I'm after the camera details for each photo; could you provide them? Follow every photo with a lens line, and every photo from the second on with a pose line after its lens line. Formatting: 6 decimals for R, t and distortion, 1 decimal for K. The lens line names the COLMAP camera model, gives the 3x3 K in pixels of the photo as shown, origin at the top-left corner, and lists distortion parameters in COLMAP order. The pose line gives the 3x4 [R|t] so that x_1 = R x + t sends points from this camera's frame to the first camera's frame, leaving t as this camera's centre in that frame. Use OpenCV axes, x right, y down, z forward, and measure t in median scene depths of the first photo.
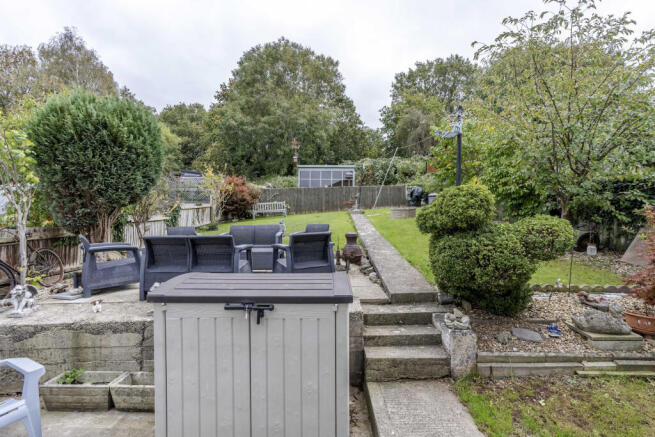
lens RADIAL K [[292.6, 0, 328.0], [0, 292.6, 221.1], [0, 0, 1]] dist [-0.007396, 0.000420]
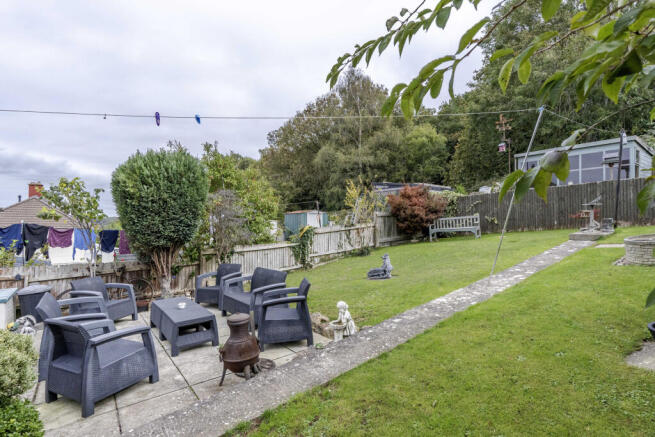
lens RADIAL K [[332.1, 0, 327.3], [0, 332.1, 220.5], [0, 0, 1]] dist [0.000325, 0.000211]
pose [[0.604899, -0.010455, -0.796234, 0.275063], [0.006603, 0.999945, -0.008113, -0.054906], [0.796275, -0.000350, 0.604935, 0.280982]]
